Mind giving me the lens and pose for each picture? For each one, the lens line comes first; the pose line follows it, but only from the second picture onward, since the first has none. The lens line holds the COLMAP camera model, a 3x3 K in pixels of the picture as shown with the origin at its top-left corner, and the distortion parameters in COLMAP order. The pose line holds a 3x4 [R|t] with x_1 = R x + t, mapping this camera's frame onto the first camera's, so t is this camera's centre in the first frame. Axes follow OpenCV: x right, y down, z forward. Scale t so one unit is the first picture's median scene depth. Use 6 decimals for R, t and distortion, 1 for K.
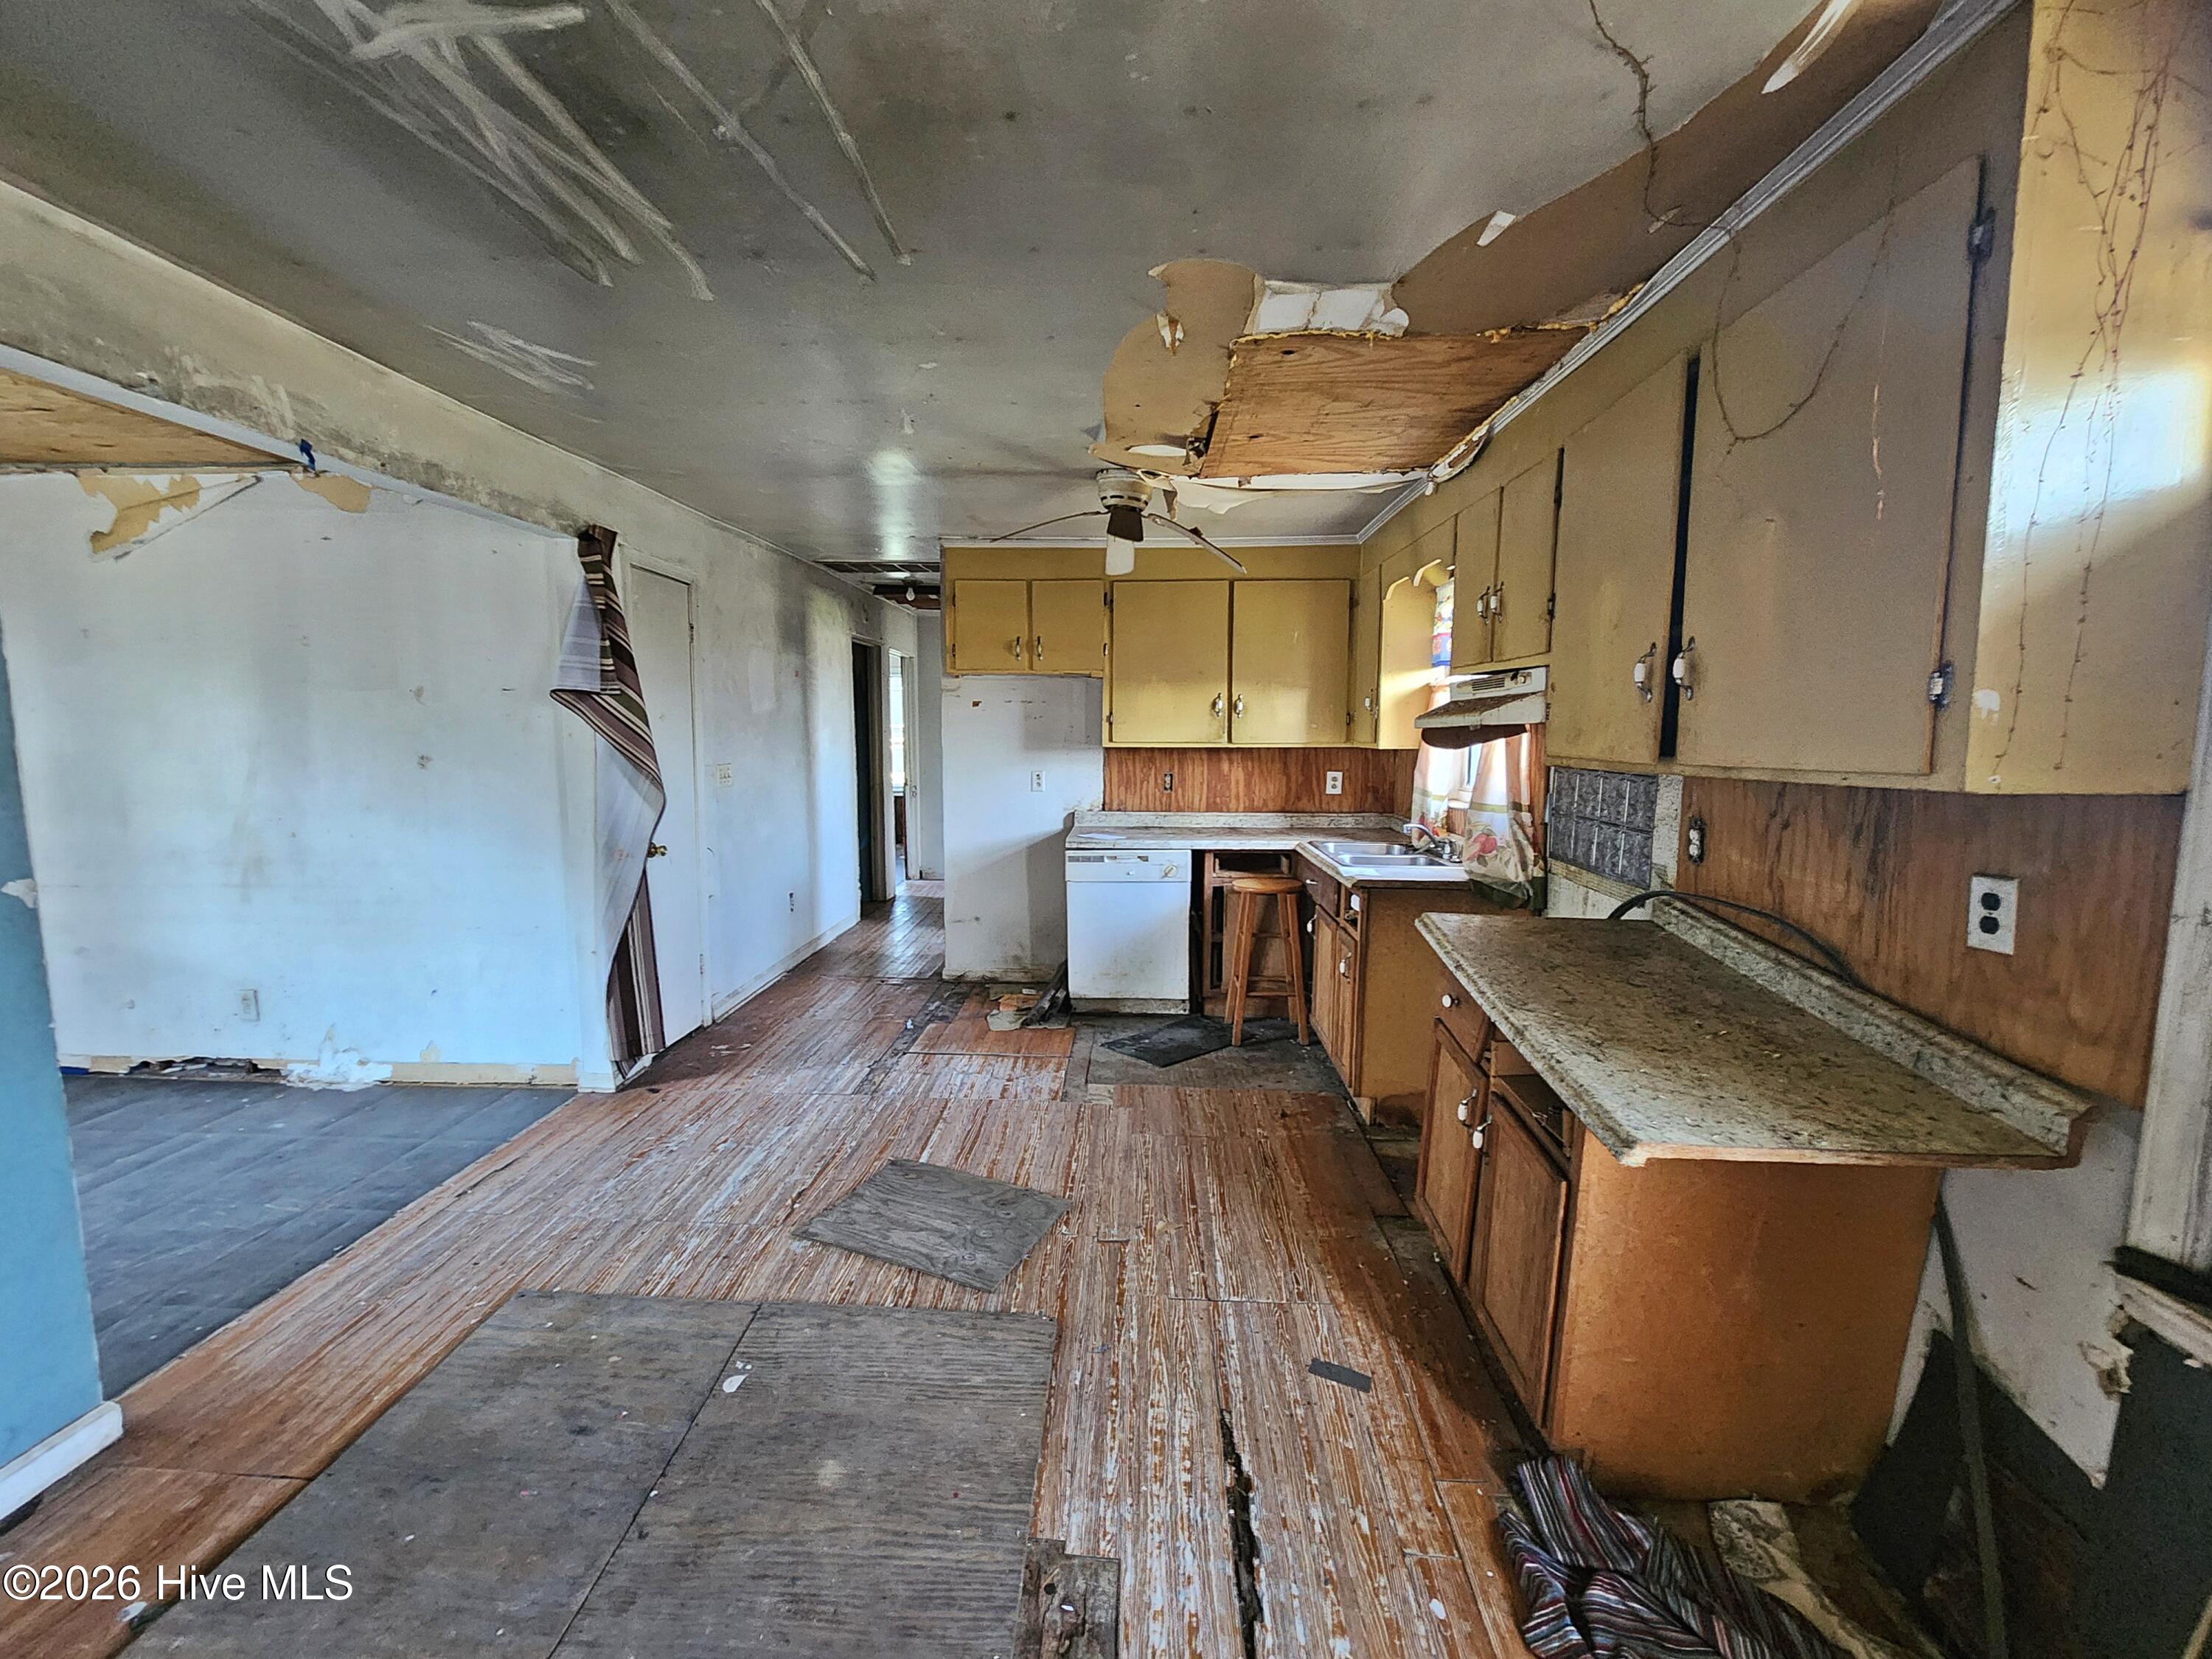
lens RADIAL K [[893.5, 0, 1106.2], [0, 893.5, 831.5], [0, 0, 1]] dist [0.000454, -0.000059]
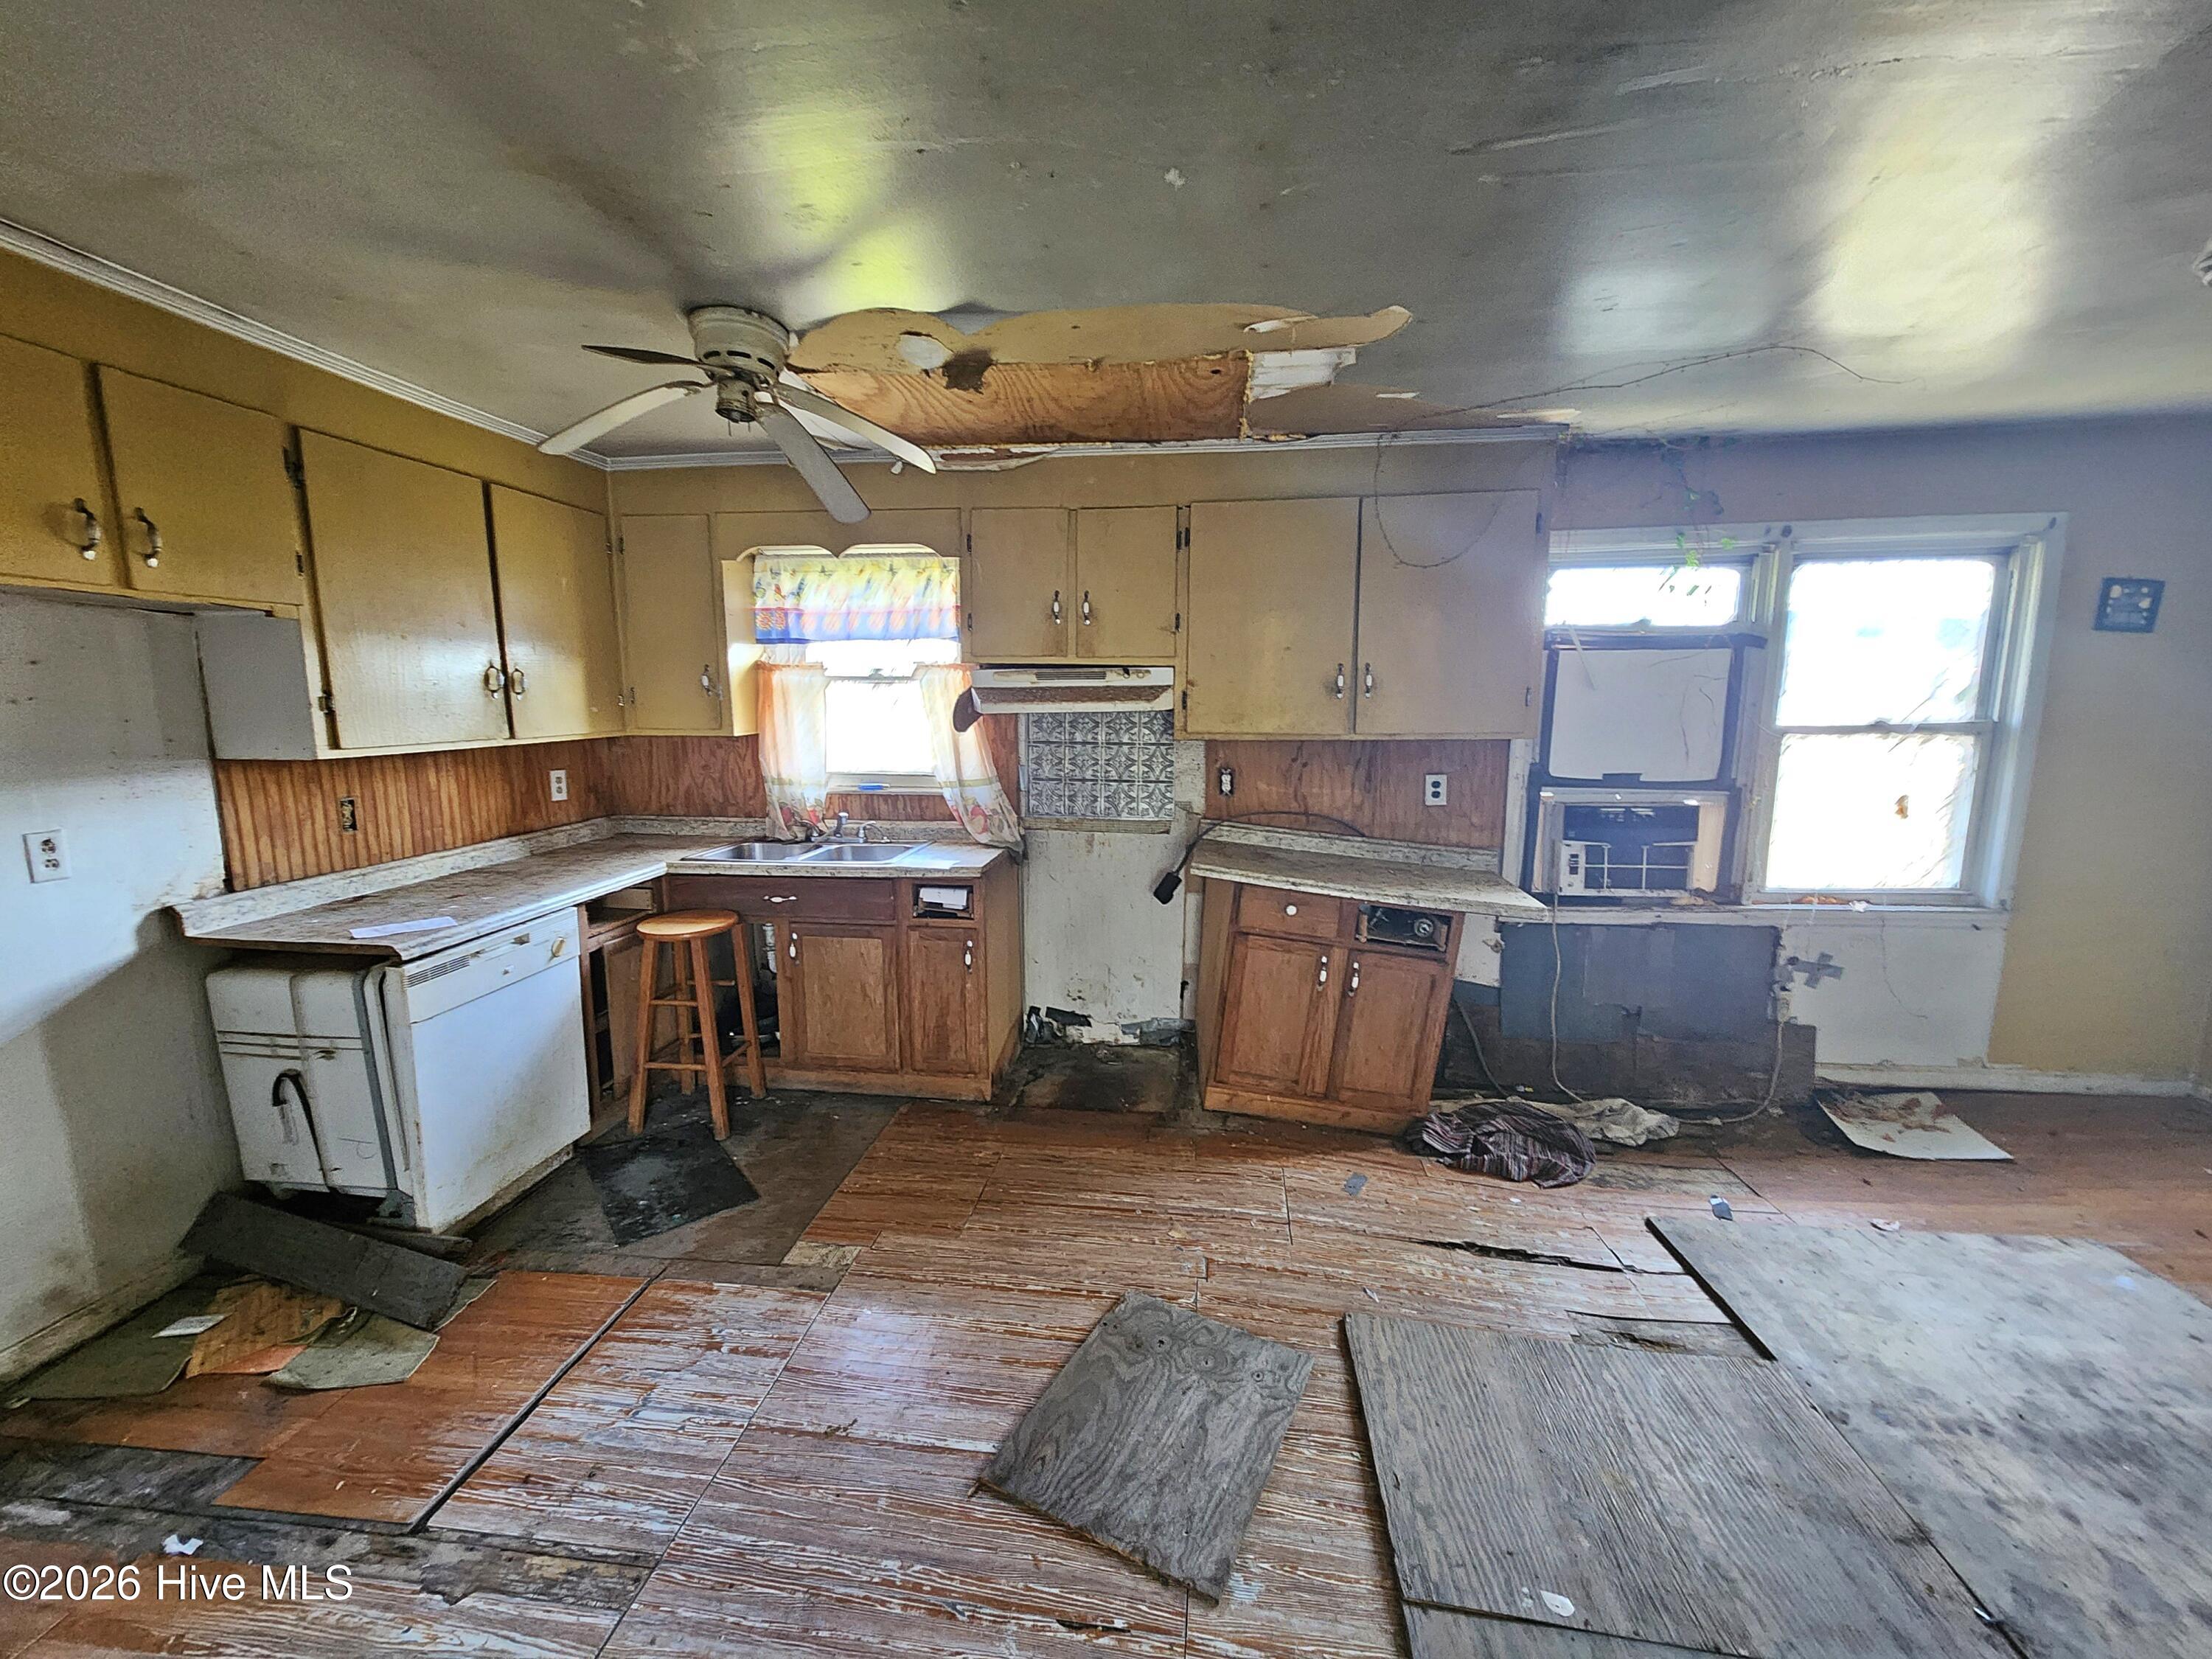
lens RADIAL K [[896.7, 0, 1072.3], [0, 896.7, 833.8], [0, 0, 1]] dist [0.002866, -0.000176]
pose [[0.110781, -0.157651, 0.981261, -0.645985], [0.115554, 0.982685, 0.144834, -0.109431], [-0.987104, 0.097344, 0.127080, 0.725271]]
